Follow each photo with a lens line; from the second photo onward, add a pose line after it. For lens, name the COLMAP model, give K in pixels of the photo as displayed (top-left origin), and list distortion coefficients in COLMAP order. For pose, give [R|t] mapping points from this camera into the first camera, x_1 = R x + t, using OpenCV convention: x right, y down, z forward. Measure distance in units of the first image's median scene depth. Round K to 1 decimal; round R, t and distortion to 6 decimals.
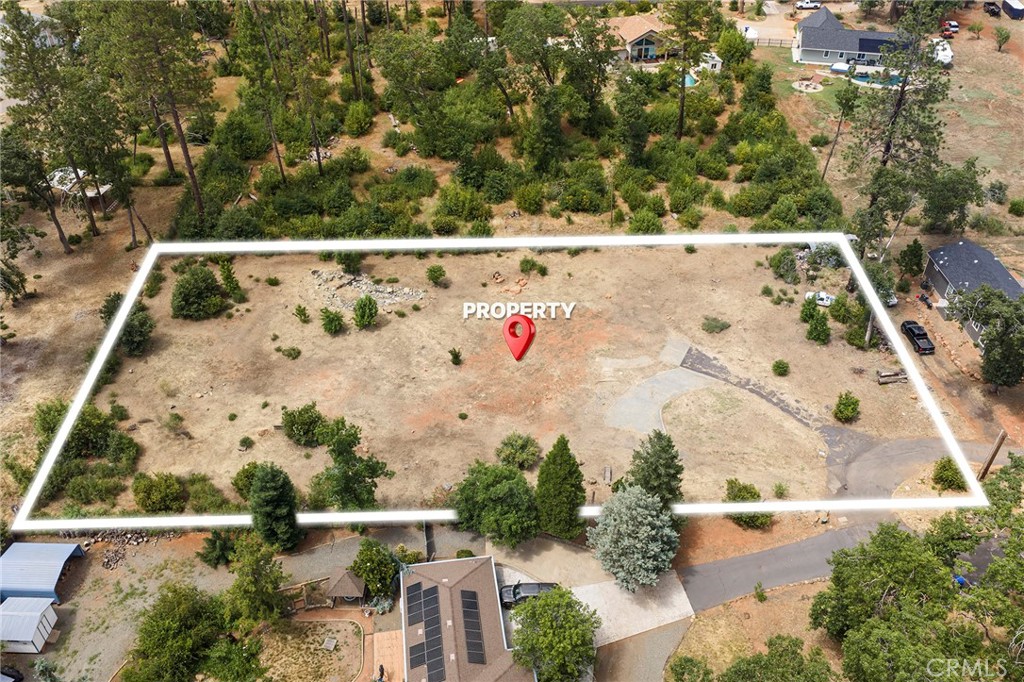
lens RADIAL K [[854.5, 0, 512.0], [0, 854.5, 341.0], [0, 0, 1]] dist [0.012639, -0.015171]
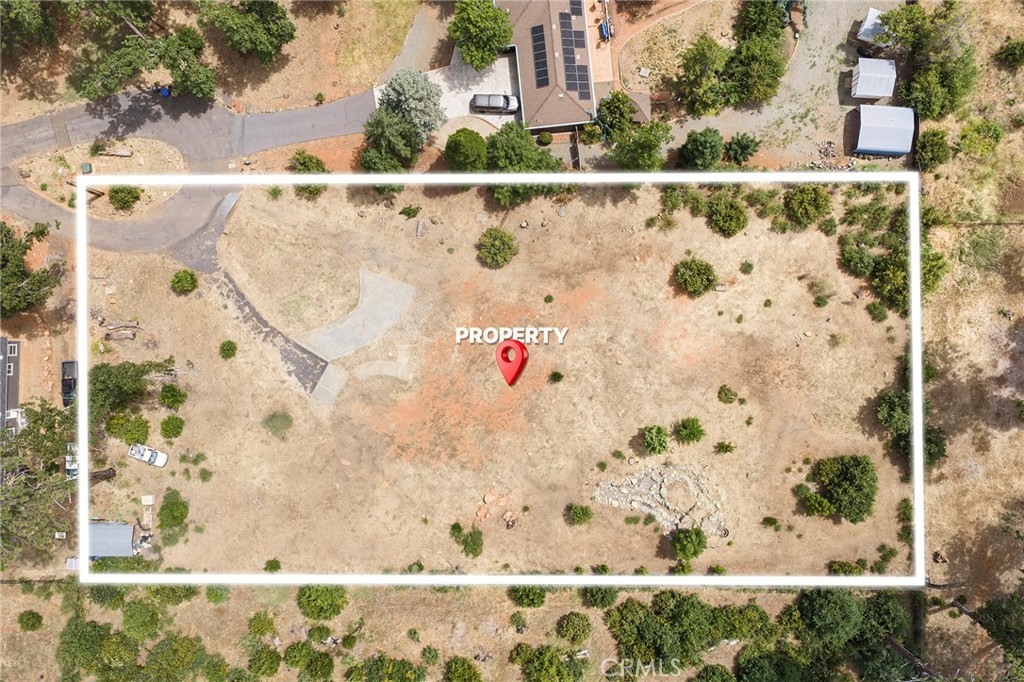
lens RADIAL K [[854.5, 0, 512.0], [0, 854.5, 341.0], [0, 0, 1]] dist [0.012639, -0.015171]
pose [[-0.999210, -0.038744, 0.008862, -0.019233], [0.030382, -0.600864, 0.798774, -0.642100], [-0.025623, 0.798412, 0.601567, 0.335820]]
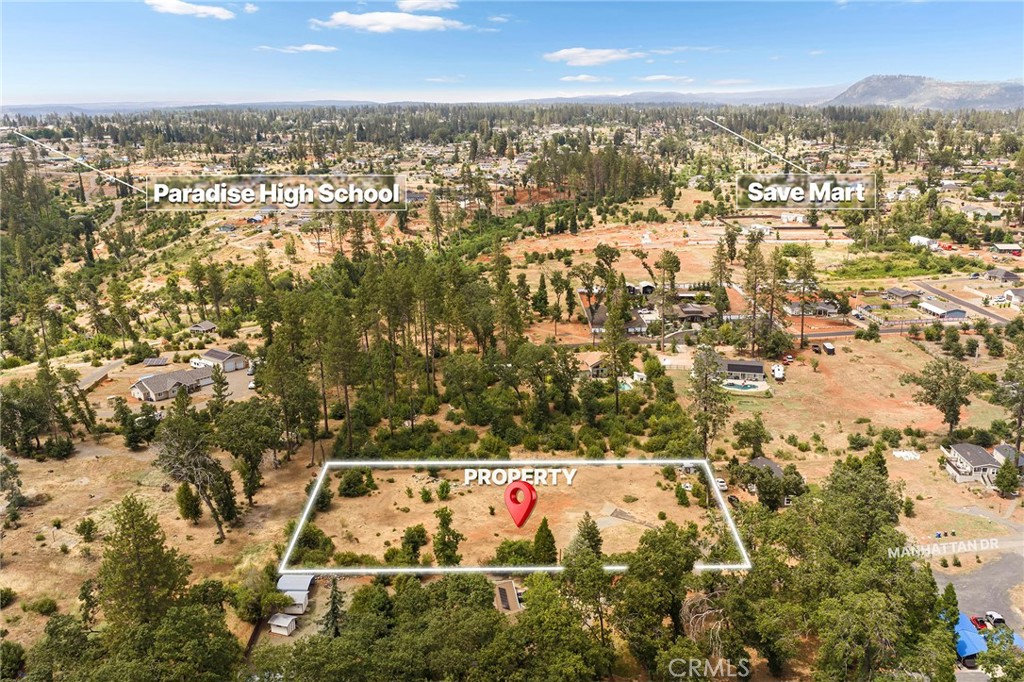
lens RADIAL K [[827.2, 0, 517.5], [0, 827.2, 356.4], [0, 0, 1]] dist [0.008390, 0.000643]
pose [[0.999998, 0.001720, -0.001205, -0.006182], [-0.002042, 0.929757, -0.368168, 0.330039], [0.000487, 0.368170, 0.929758, -0.735056]]
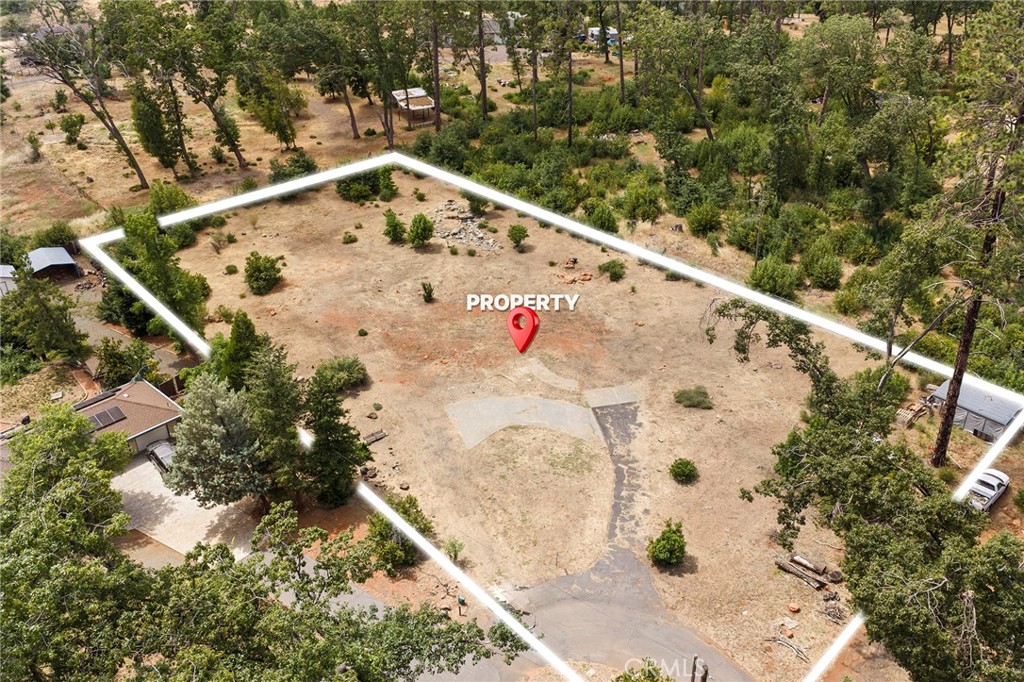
lens RADIAL K [[854.5, 0, 512.0], [0, 854.5, 341.0], [0, 0, 1]] dist [0.012639, -0.015171]
pose [[0.625457, 0.382377, -0.680140, 0.556779], [-0.468388, 0.881154, 0.064658, -0.032924], [0.624032, 0.278129, 0.730225, 0.348082]]
